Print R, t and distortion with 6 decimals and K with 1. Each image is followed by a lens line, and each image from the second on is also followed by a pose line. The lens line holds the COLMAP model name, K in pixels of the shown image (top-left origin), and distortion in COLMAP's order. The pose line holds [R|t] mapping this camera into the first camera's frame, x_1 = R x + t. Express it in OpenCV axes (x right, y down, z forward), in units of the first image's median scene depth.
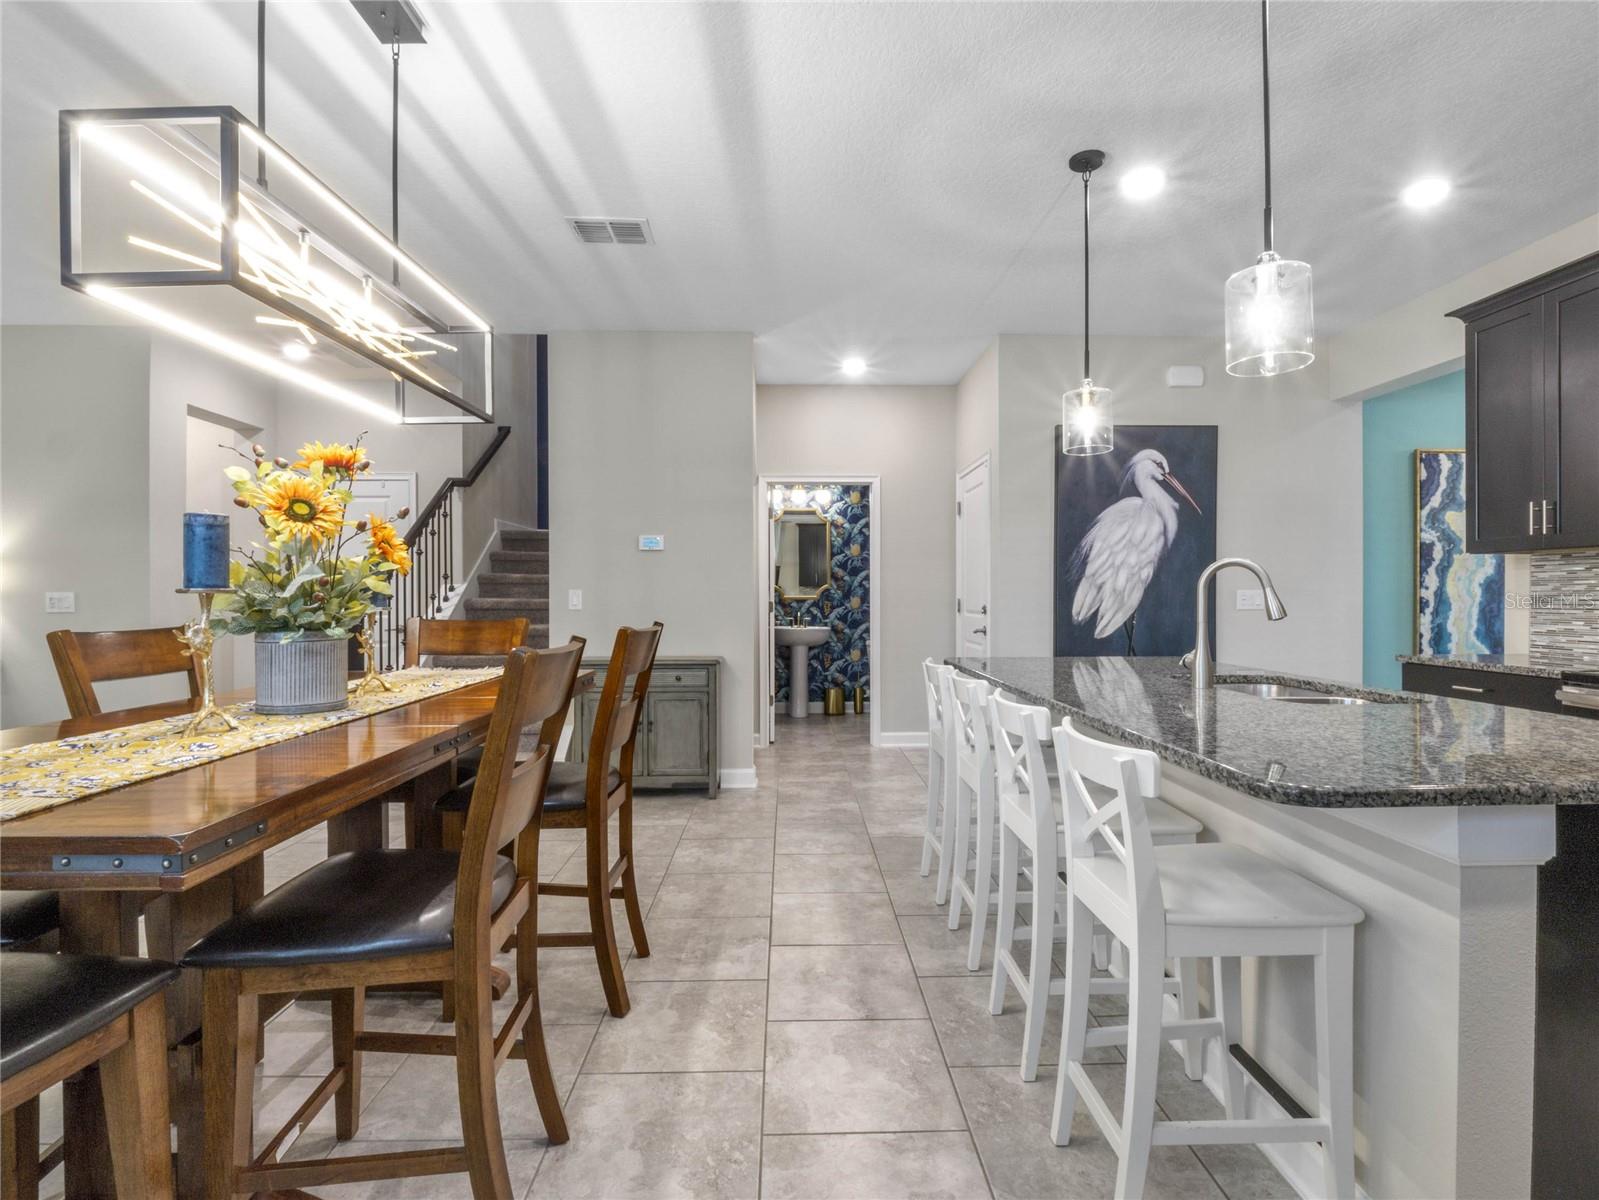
lens RADIAL K [[787.9, 0, 801.1], [0, 787.9, 594.7], [0, 0, 1]] dist [-0.010857, -0.004886]
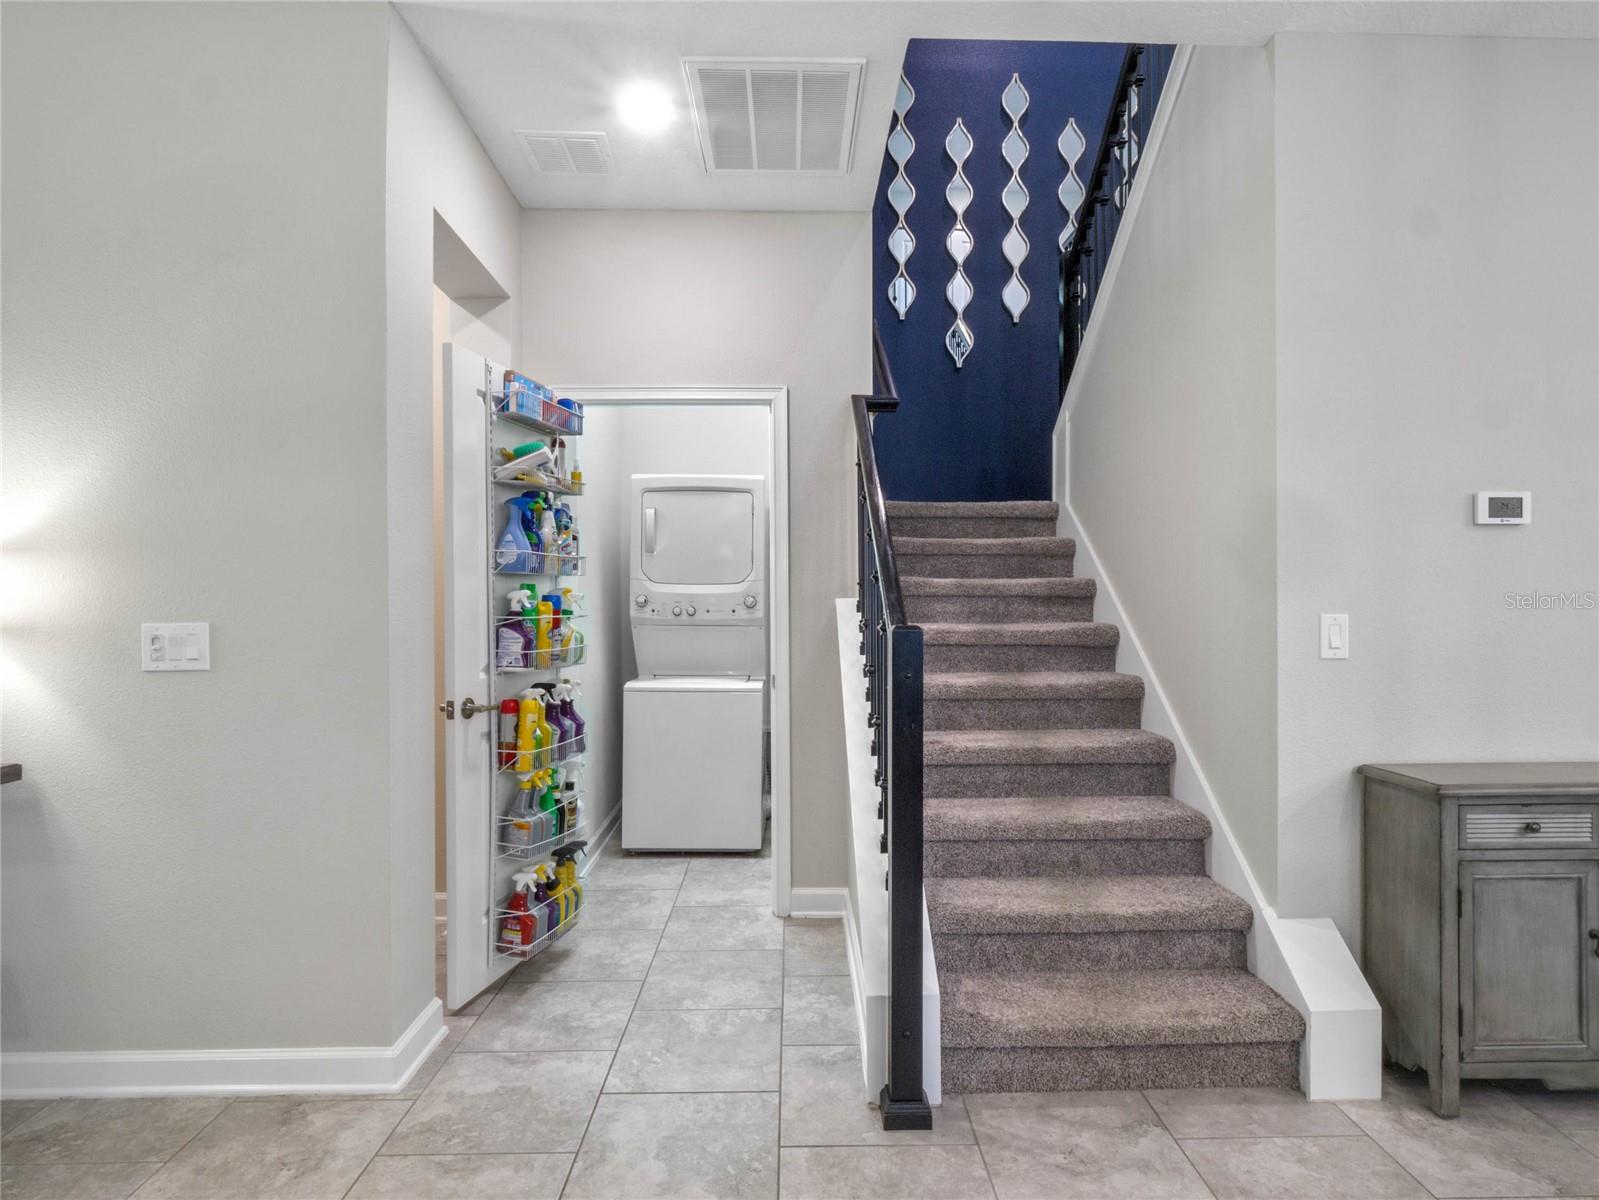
lens RADIAL K [[836.8, 0, 800.4], [0, 836.8, 596.0], [0, 0, 1]] dist [0.002357, 0.000208]
pose [[0.999996, -0.001032, -0.002566, -0.616926], [0.001047, 0.999983, 0.005798, -0.020132], [0.002560, -0.005800, 0.999980, 0.544136]]
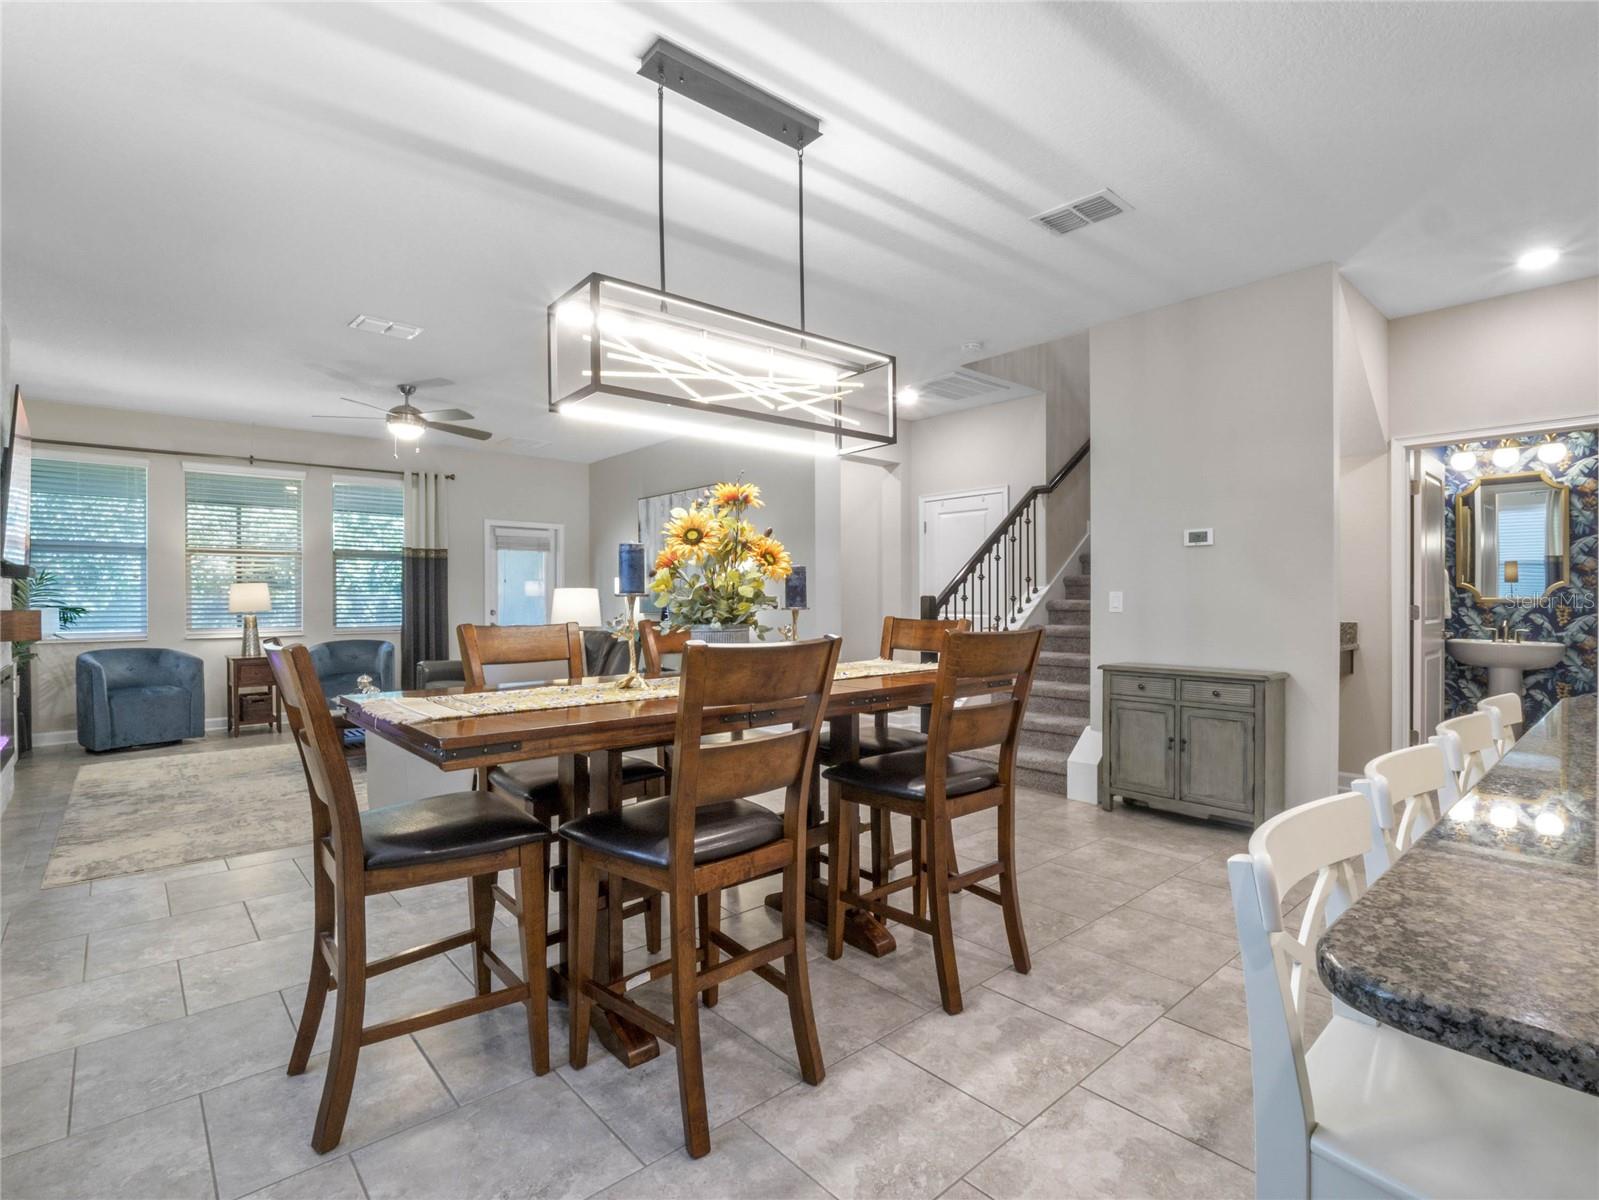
lens RADIAL K [[787.9, 0, 803.4], [0, 787.9, 598.9], [0, 0, 1]] dist [-0.010857, -0.004886]
pose [[0.635130, 0.001796, -0.772403, 0.217687], [0.001262, 0.999994, 0.003363, -0.000792], [0.772404, -0.003111, 0.635124, 0.106391]]
